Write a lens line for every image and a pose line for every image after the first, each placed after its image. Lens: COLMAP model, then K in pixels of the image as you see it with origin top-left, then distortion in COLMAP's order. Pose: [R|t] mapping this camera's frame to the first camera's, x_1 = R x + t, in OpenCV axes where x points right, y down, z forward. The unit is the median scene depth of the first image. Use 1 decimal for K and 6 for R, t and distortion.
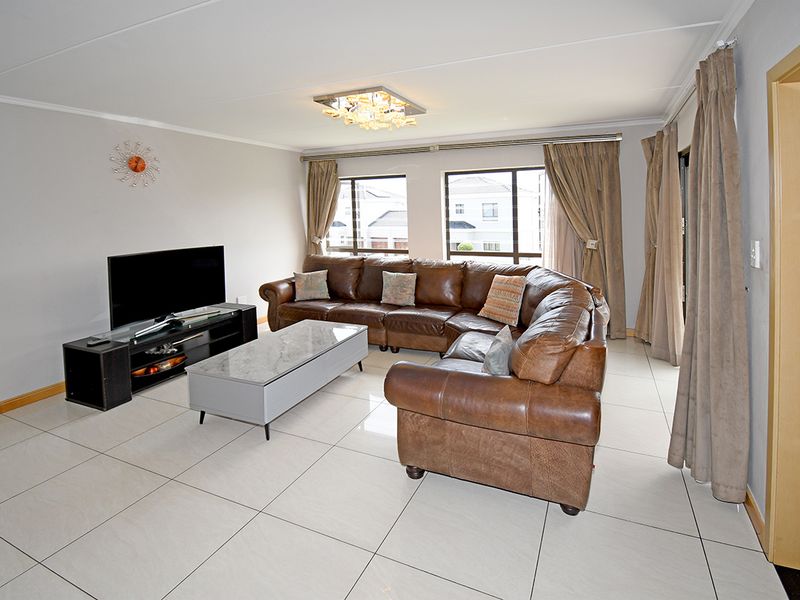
lens RADIAL K [[413.9, 0, 414.5], [0, 413.9, 234.2], [0, 0, 1]] dist [0.017946, -0.010315]
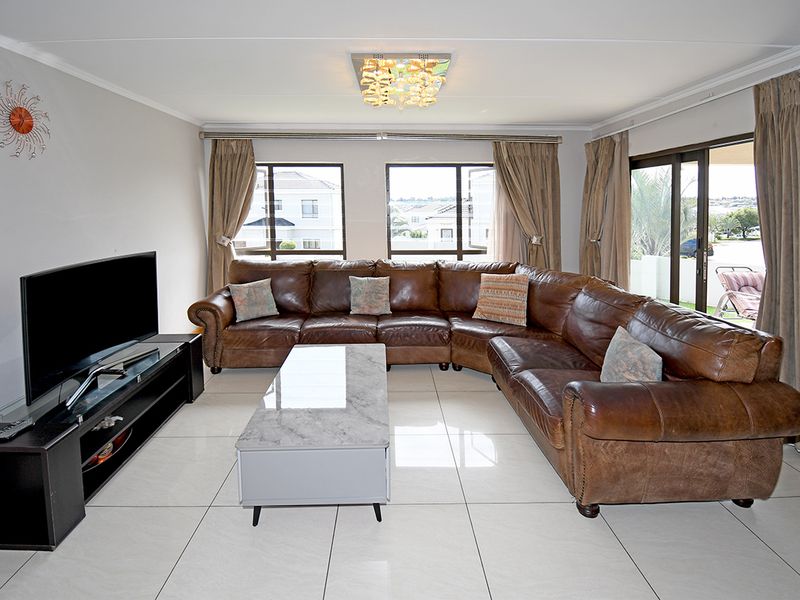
lens RADIAL K [[423.9, 0, 395.9], [0, 423.9, 227.2], [0, 0, 1]] dist [0.031312, -0.026642]
pose [[0.908415, -0.004766, 0.418043, -0.344243], [0.009051, 0.999925, -0.008268, -0.002431], [-0.417972, 0.011294, 0.908390, 0.171154]]
